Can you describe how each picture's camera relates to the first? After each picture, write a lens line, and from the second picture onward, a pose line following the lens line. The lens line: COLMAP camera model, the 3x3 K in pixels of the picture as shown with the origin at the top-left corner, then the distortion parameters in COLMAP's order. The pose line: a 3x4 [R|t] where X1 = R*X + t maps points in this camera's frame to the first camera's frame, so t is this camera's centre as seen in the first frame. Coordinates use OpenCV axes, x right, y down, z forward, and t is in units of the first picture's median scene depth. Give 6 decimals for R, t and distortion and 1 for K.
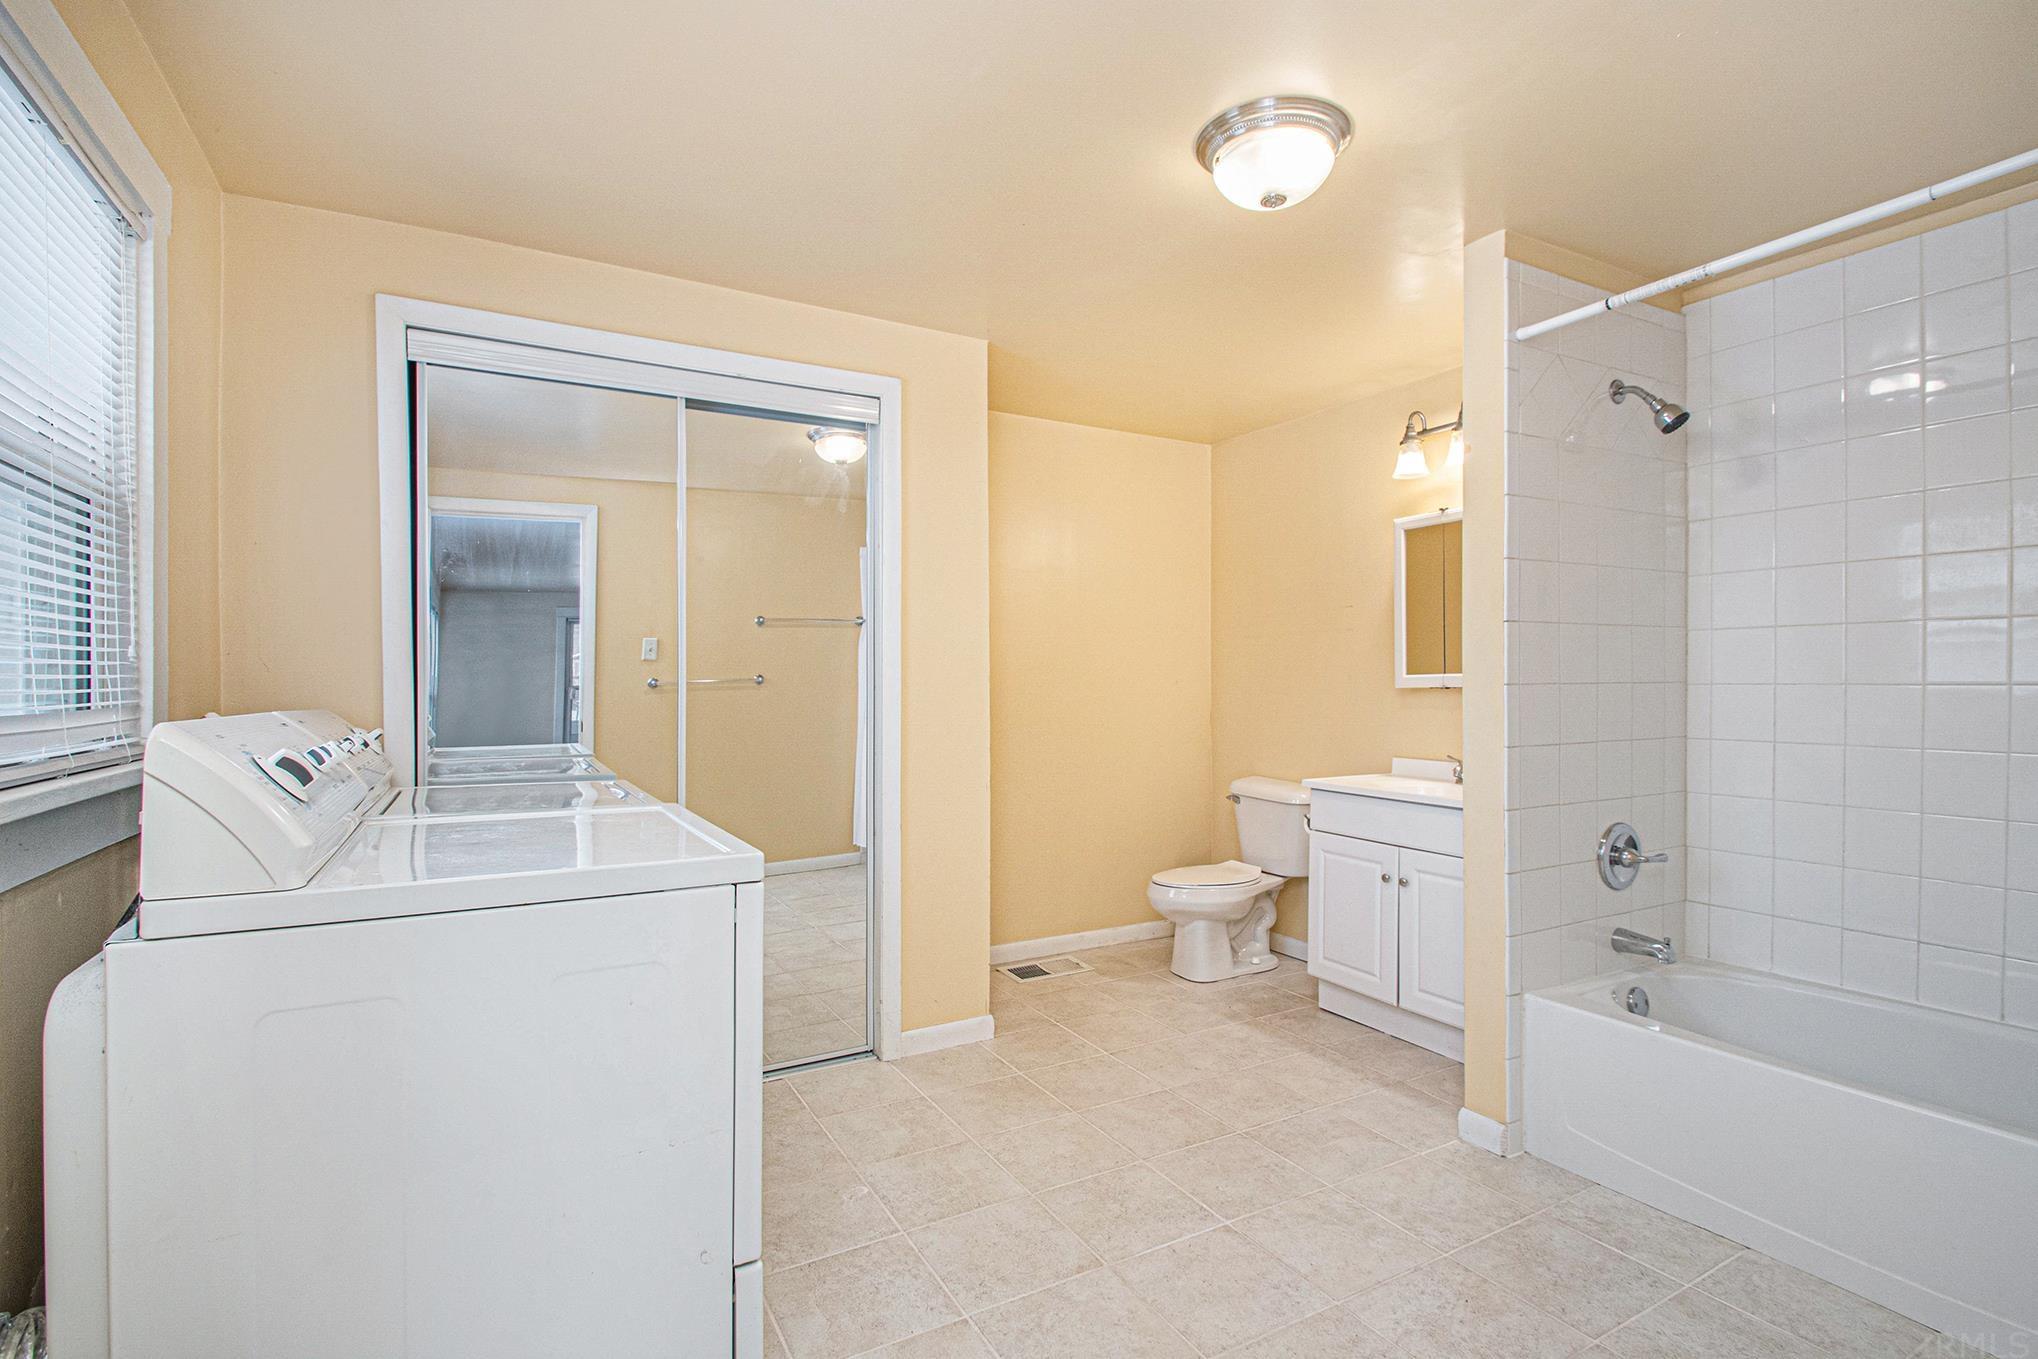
lens RADIAL K [[958.2, 0, 1034.6], [0, 958.2, 681.4], [0, 0, 1]] dist [0.016400, -0.020581]
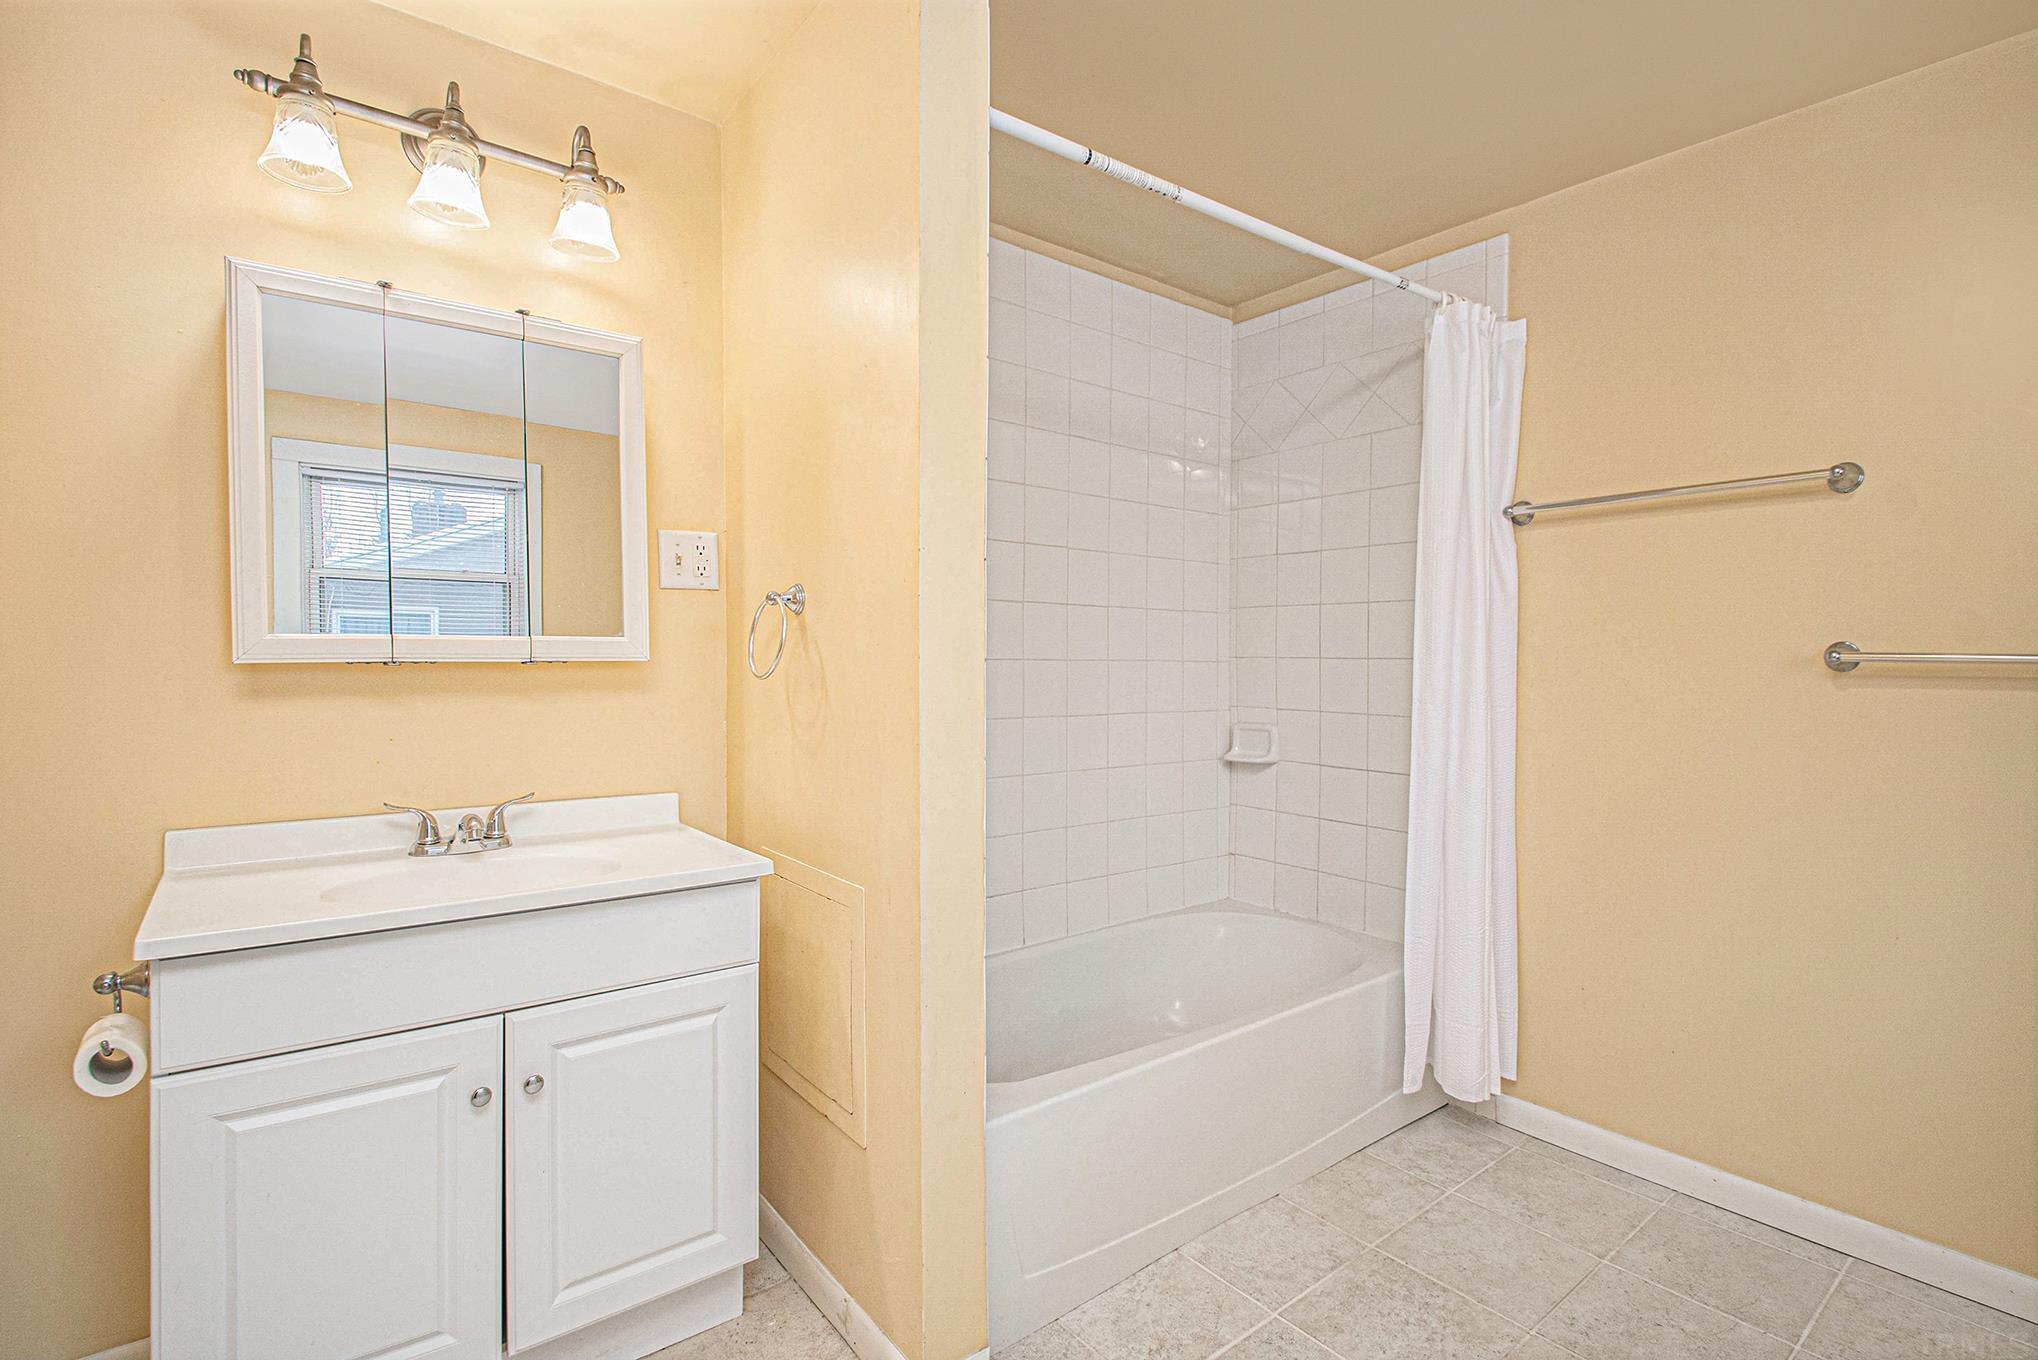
lens RADIAL K [[958.2, 0, 1034.6], [0, 958.2, 681.9], [0, 0, 1]] dist [0.016400, -0.020581]
pose [[-0.157439, -0.019179, 0.987342, -0.150831], [-0.008003, 0.999803, 0.018145, 0.007732], [-0.987496, -0.005045, -0.157562, 1.146733]]
